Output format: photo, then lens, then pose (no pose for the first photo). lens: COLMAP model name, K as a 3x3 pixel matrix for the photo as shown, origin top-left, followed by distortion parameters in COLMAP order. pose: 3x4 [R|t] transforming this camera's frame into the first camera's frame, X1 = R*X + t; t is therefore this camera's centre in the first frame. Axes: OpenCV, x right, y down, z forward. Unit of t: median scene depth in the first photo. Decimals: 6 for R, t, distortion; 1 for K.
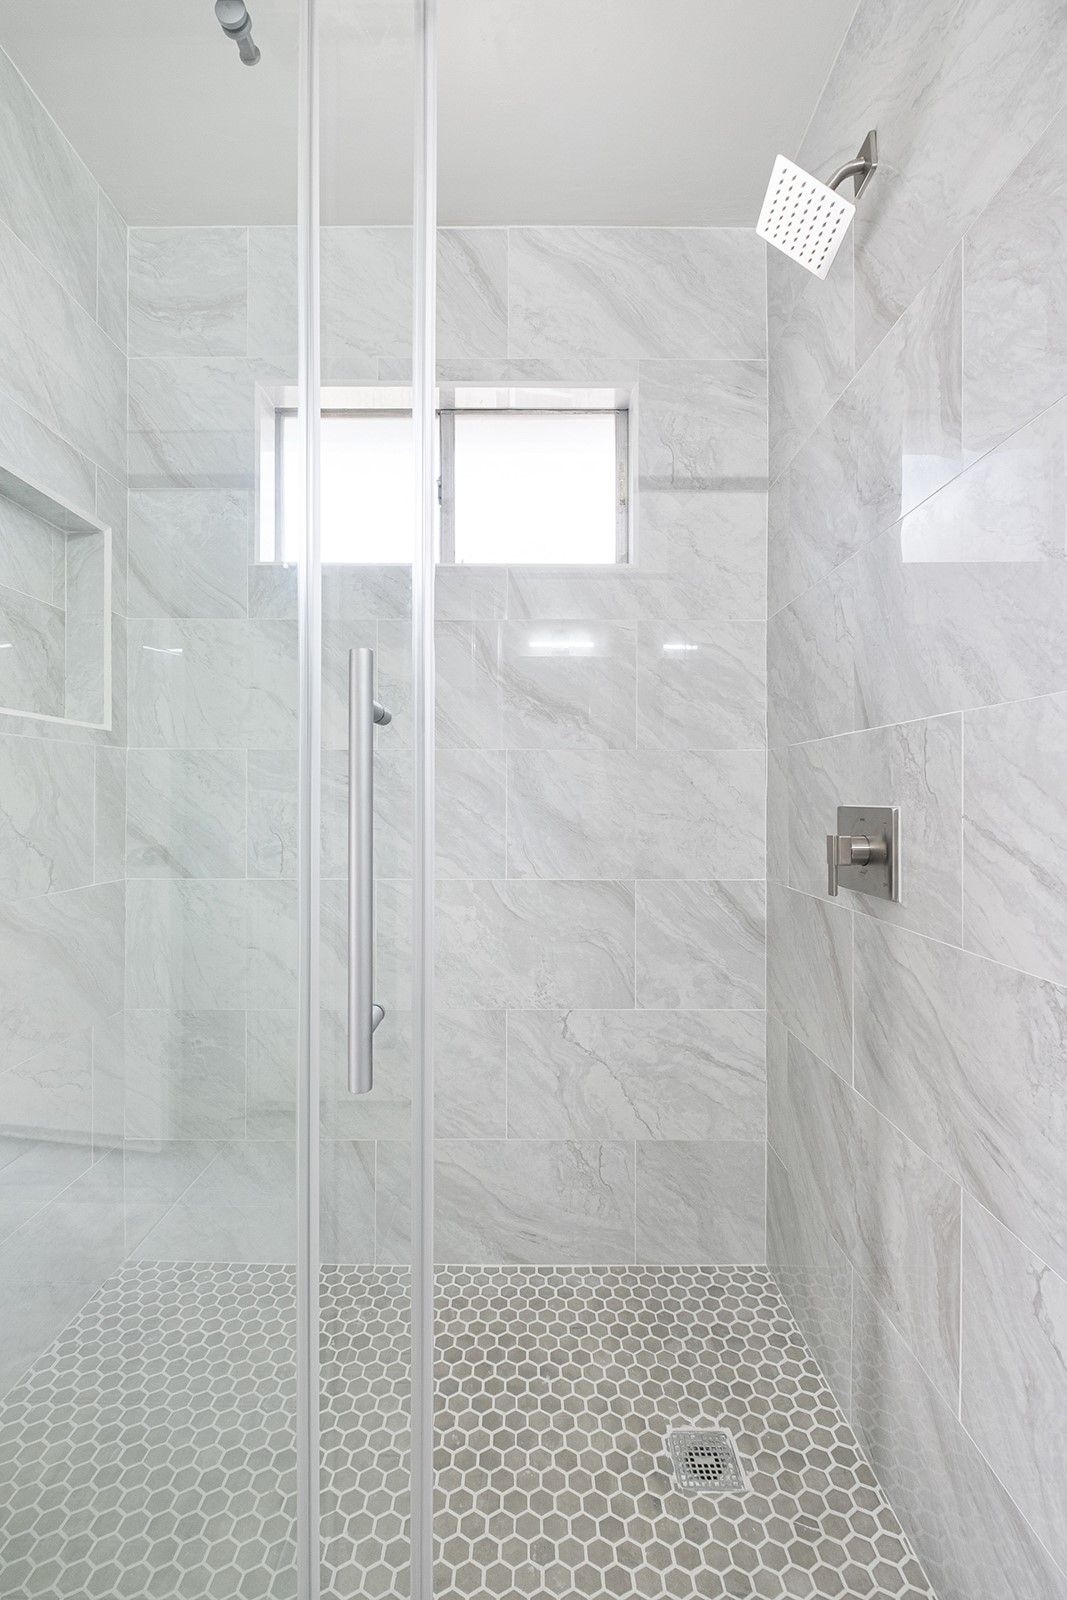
lens RADIAL K [[694.7, 0, 533.1], [0, 694.7, 792.6], [0, 0, 1]] dist [0.005032, -0.007122]
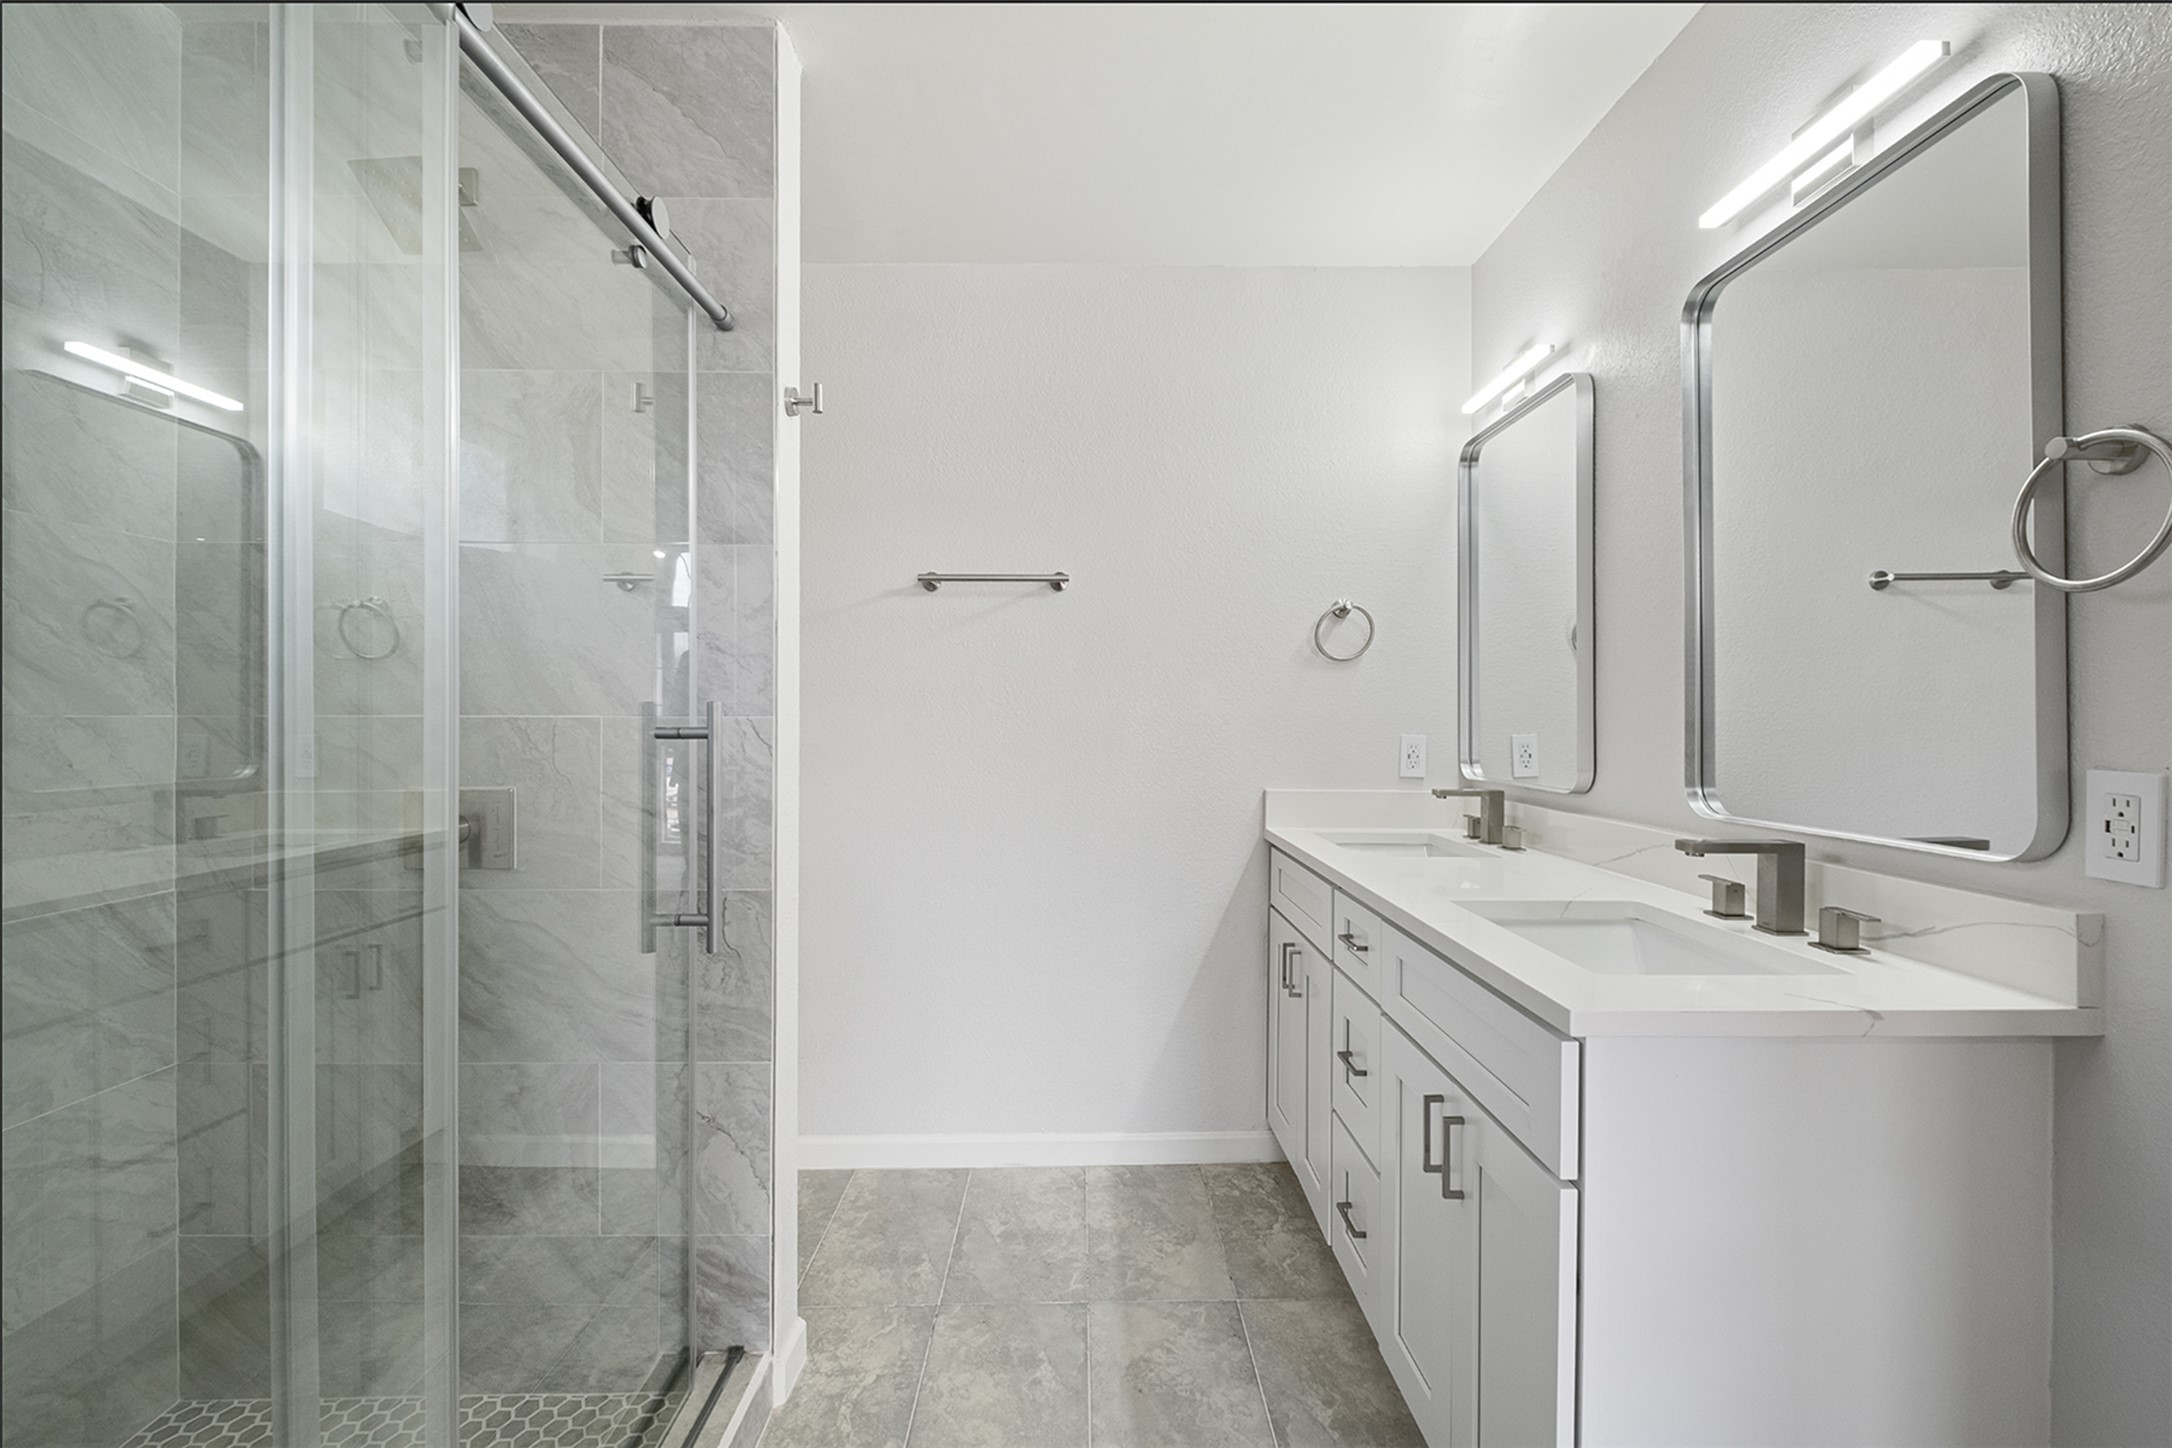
lens RADIAL K [[943.0, 0, 1090.4], [0, 943.0, 711.4], [0, 0, 1]] dist [0.005032, -0.007122]
pose [[-0.009080, 0.001030, 0.999958, -0.684925], [-0.006395, 0.999979, -0.001088, -0.071428], [-0.999938, -0.006405, -0.009073, 0.027843]]
